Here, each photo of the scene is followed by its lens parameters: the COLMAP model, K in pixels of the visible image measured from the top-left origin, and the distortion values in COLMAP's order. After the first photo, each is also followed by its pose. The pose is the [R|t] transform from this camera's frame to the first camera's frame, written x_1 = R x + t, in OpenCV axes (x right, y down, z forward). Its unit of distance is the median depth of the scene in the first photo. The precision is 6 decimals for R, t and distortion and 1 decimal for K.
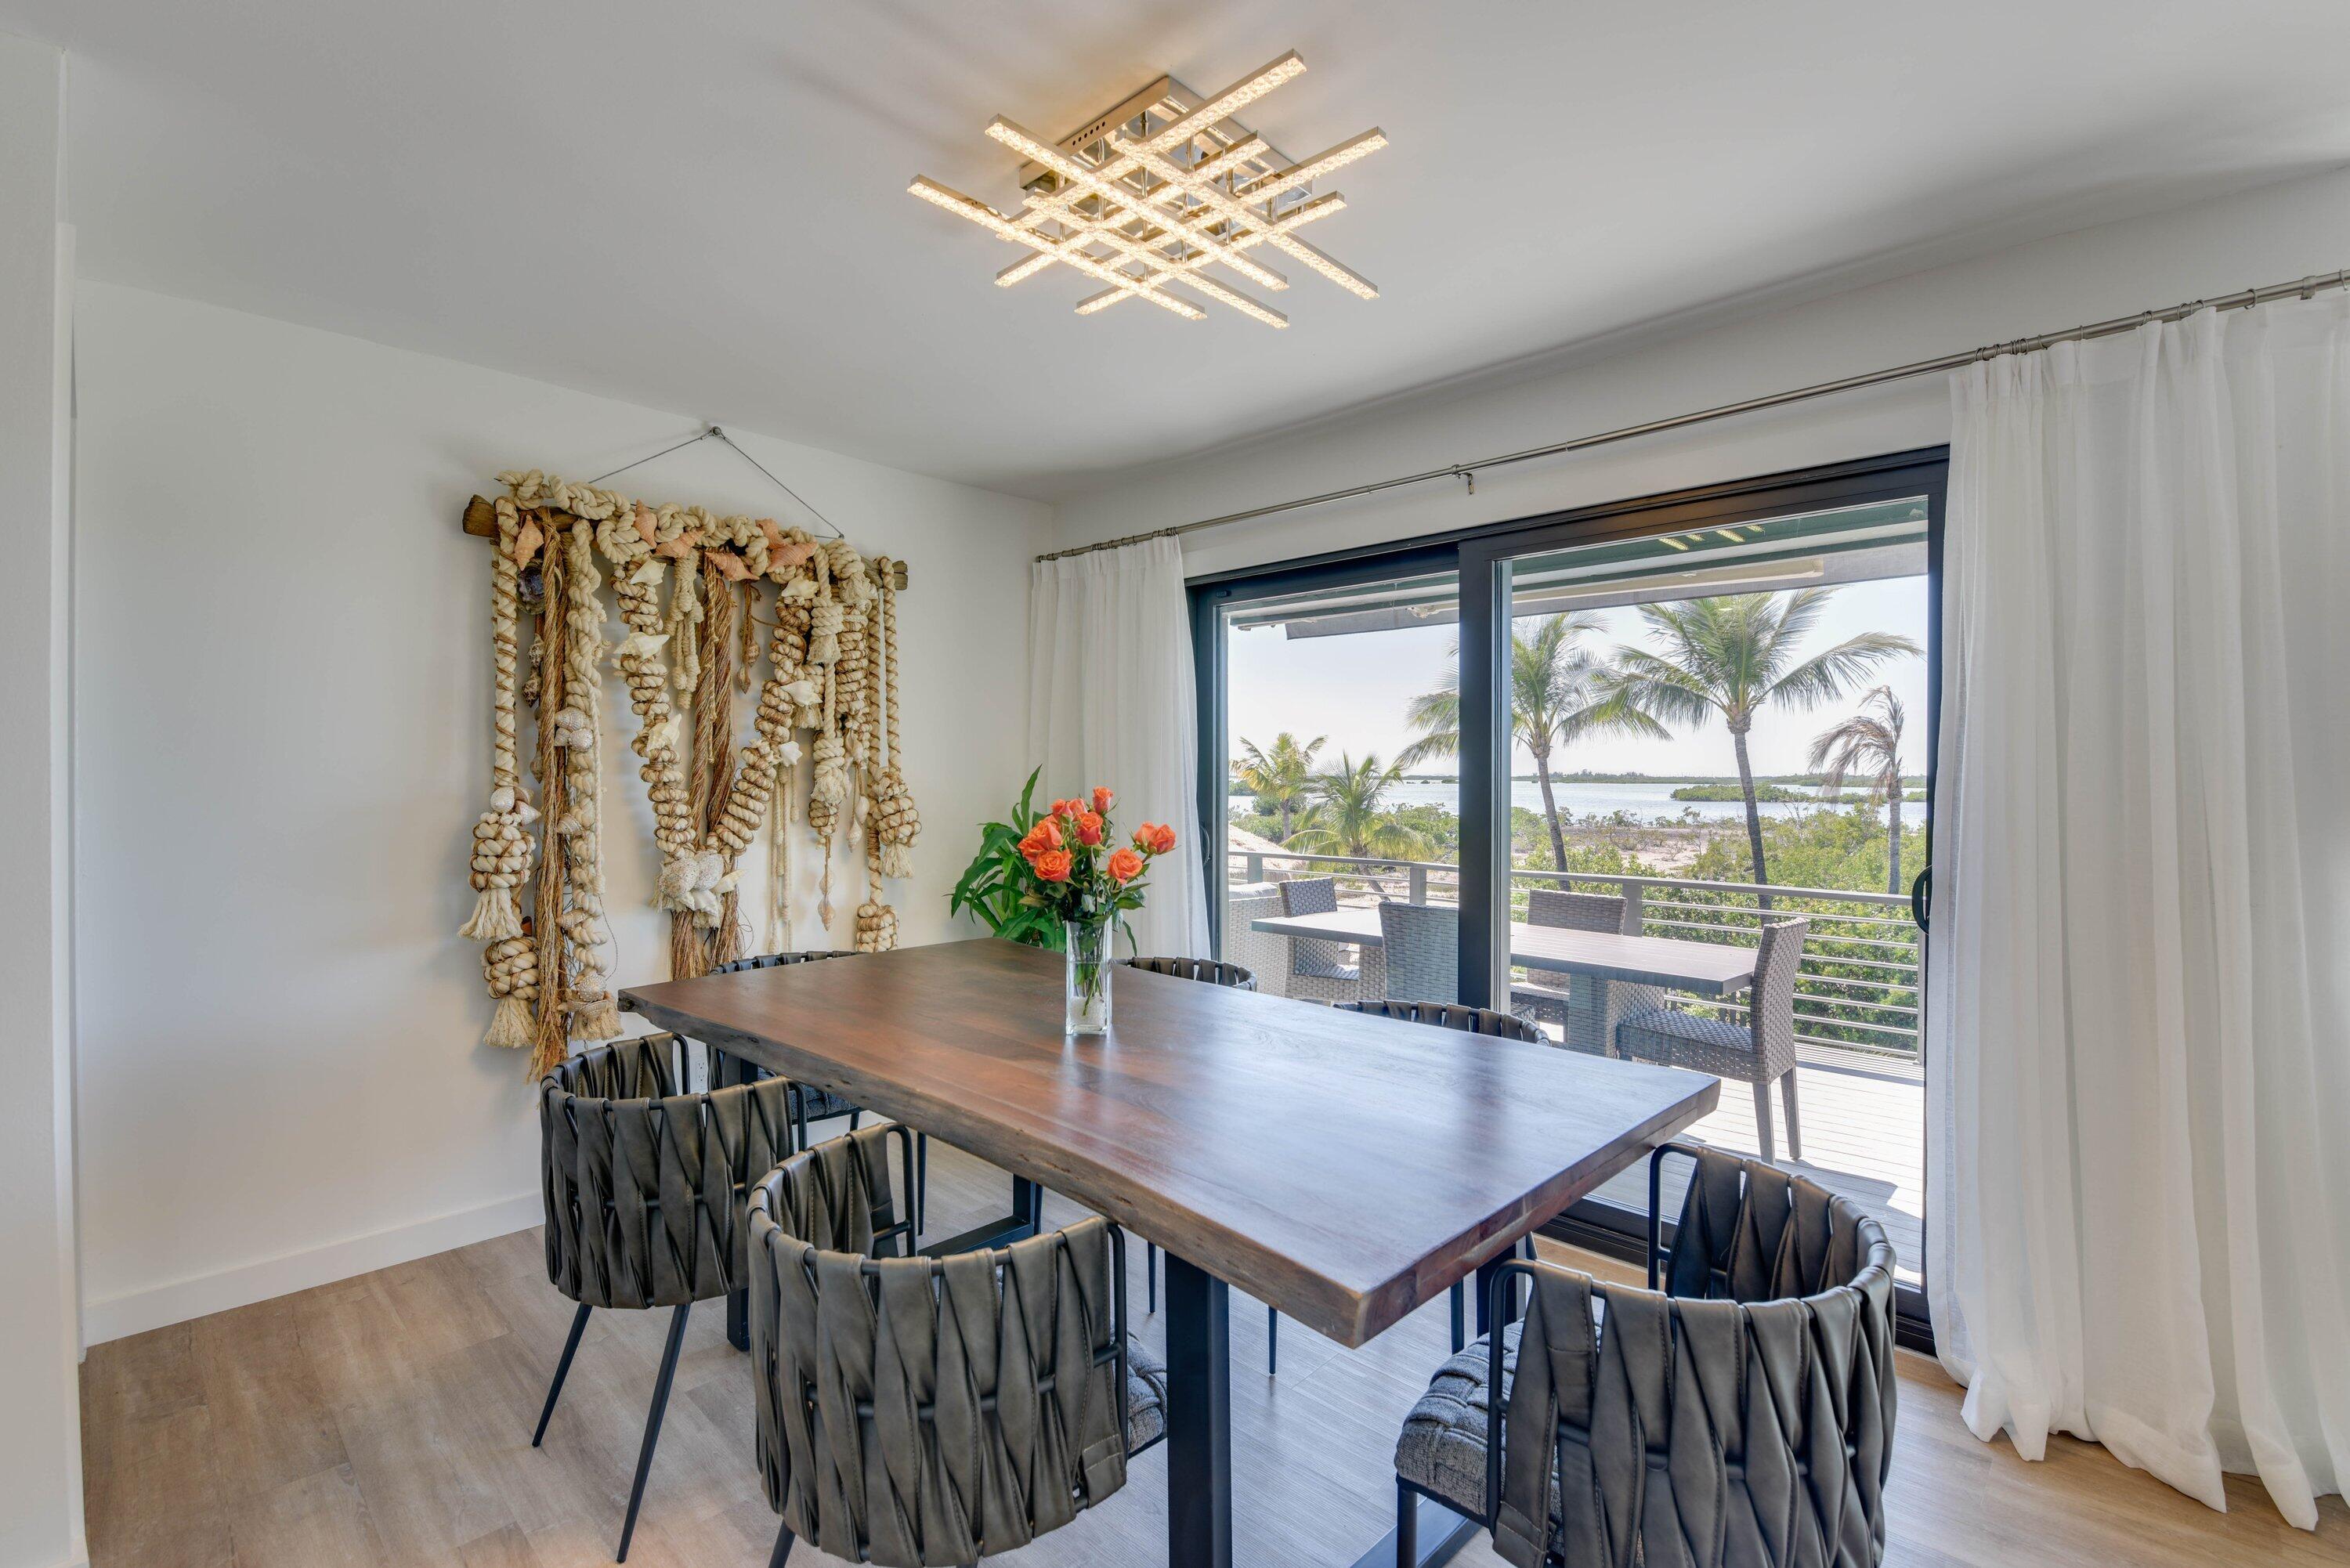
lens RADIAL K [[1041.5, 0, 1144.0], [0, 1041.5, 786.2], [0, 0, 1]] dist [-0.010230, -0.005234]
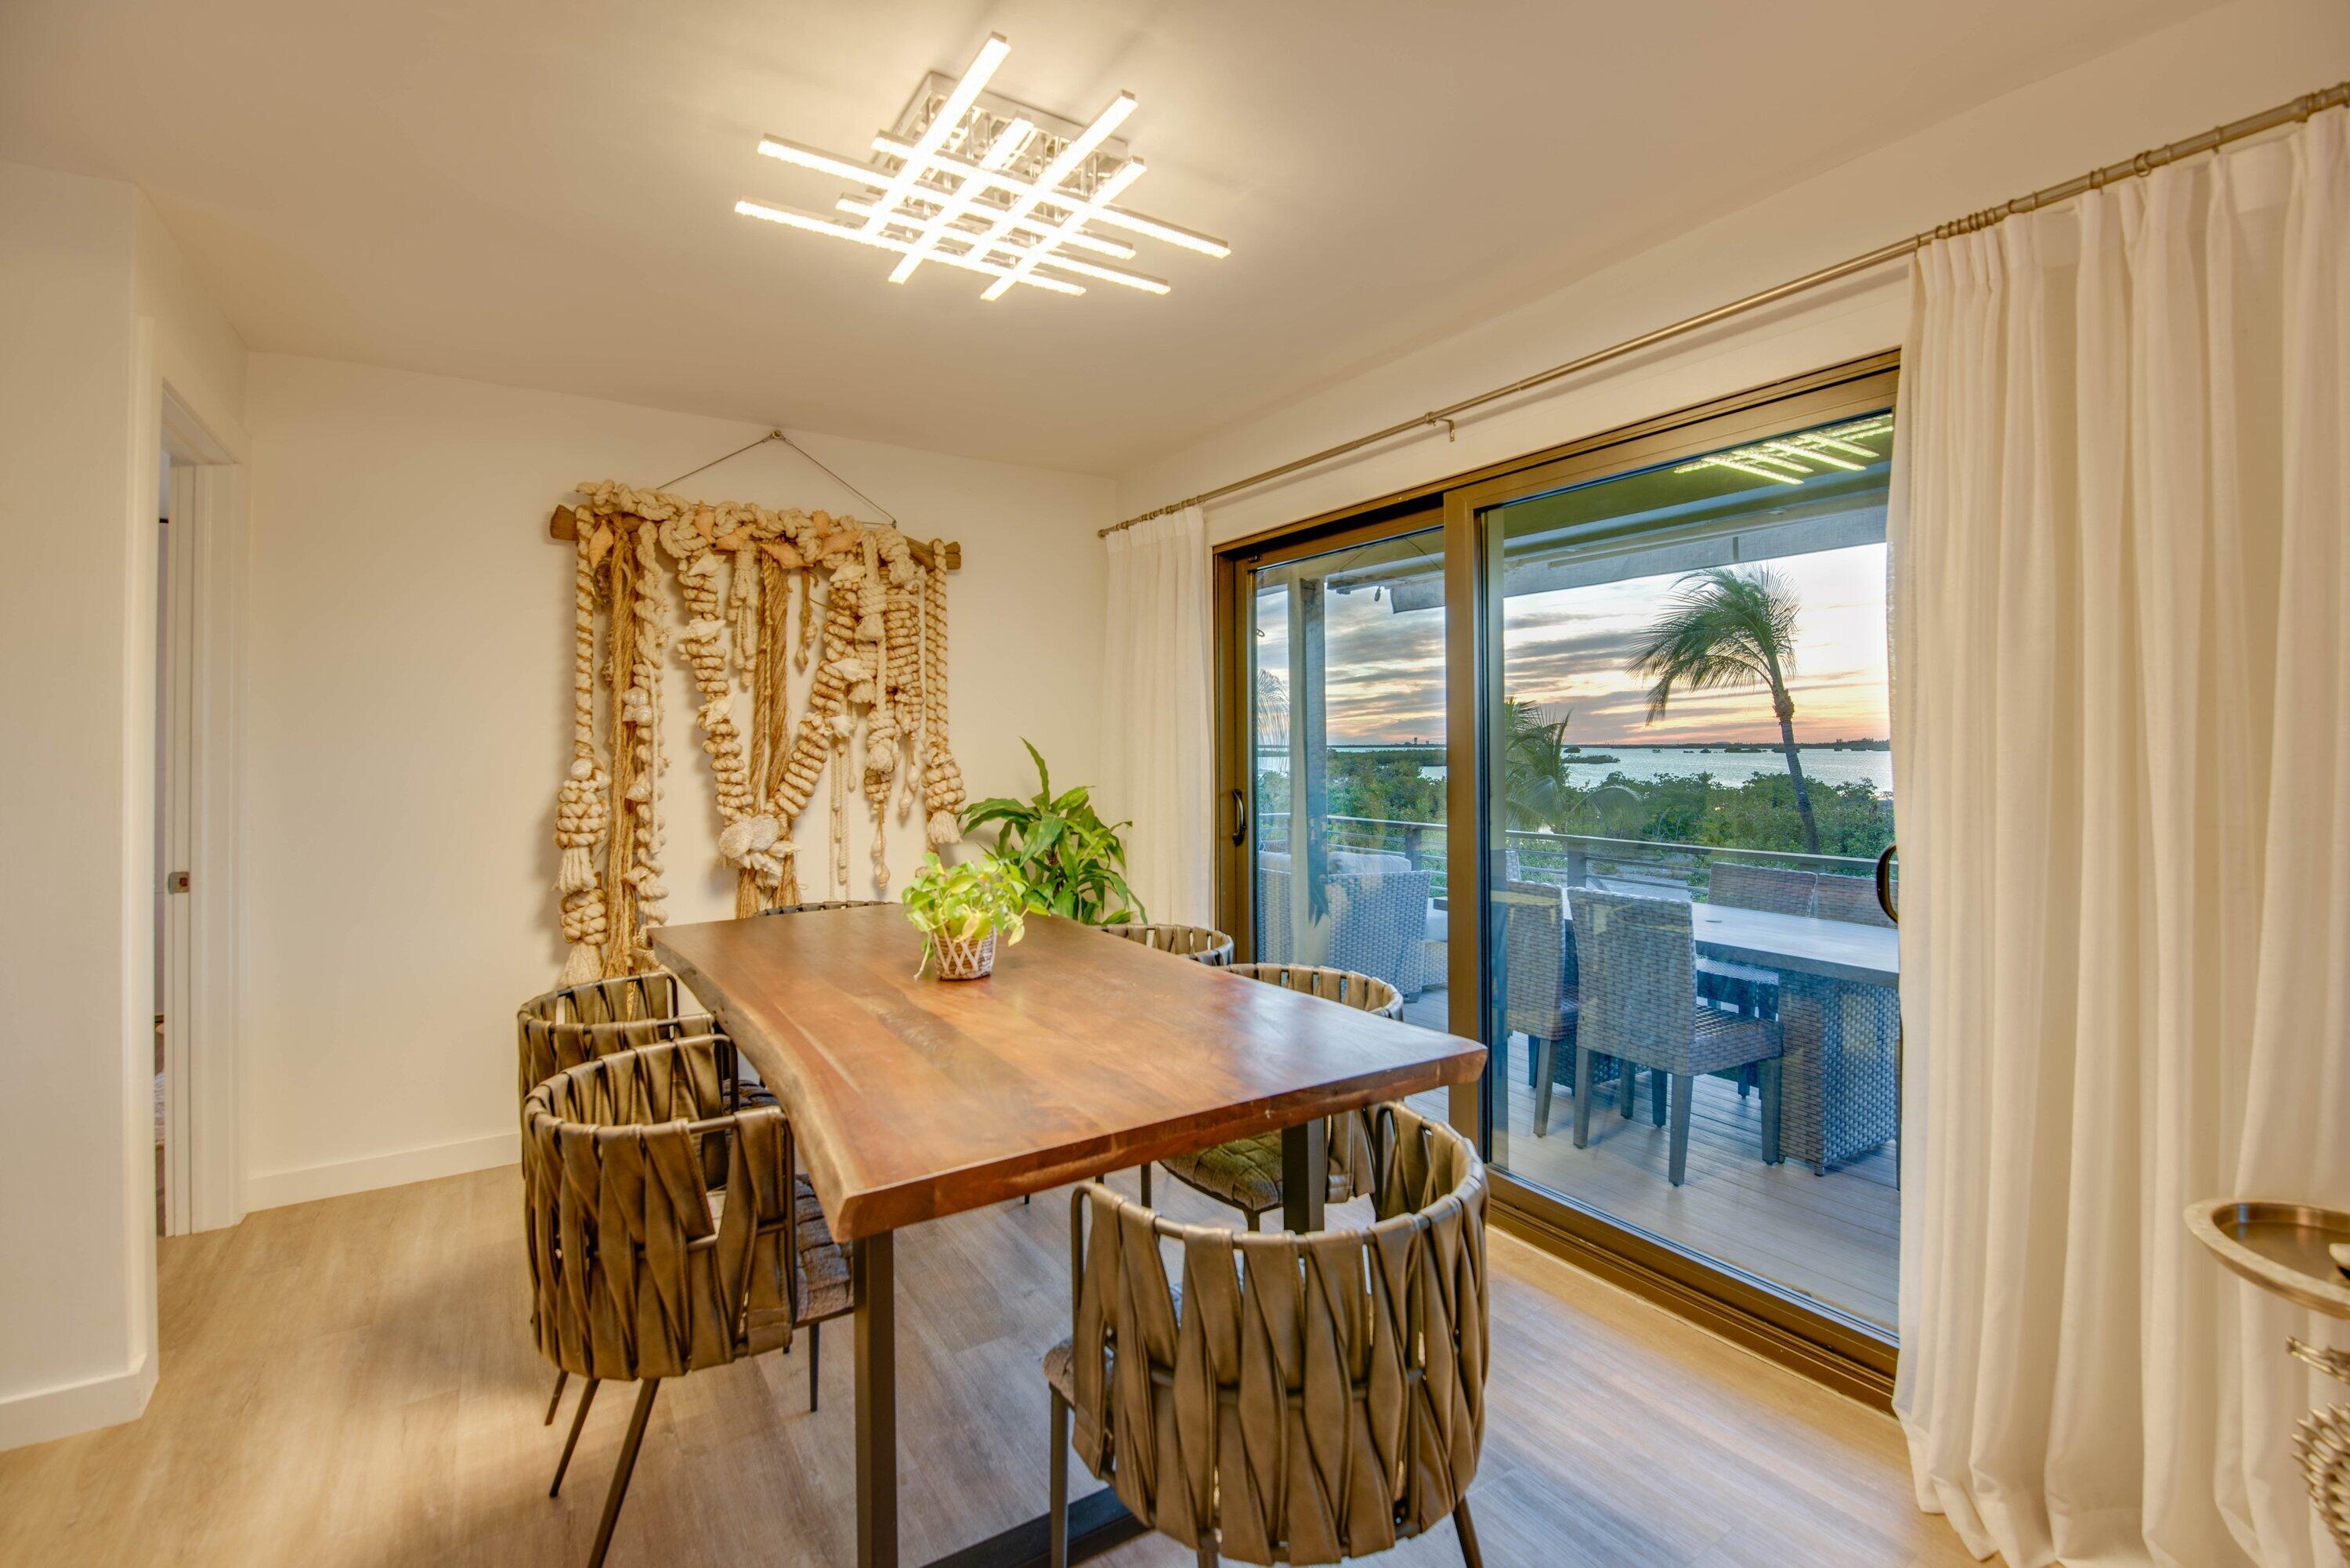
lens RADIAL K [[1041.5, 0, 1153.6], [0, 1041.5, 745.9], [0, 0, 1]] dist [-0.010230, -0.005234]
pose [[0.976949, -0.006796, -0.213366, 0.214708], [0.004623, 0.999932, -0.010679, 0.002954], [0.213424, 0.009447, 0.976914, 0.011563]]
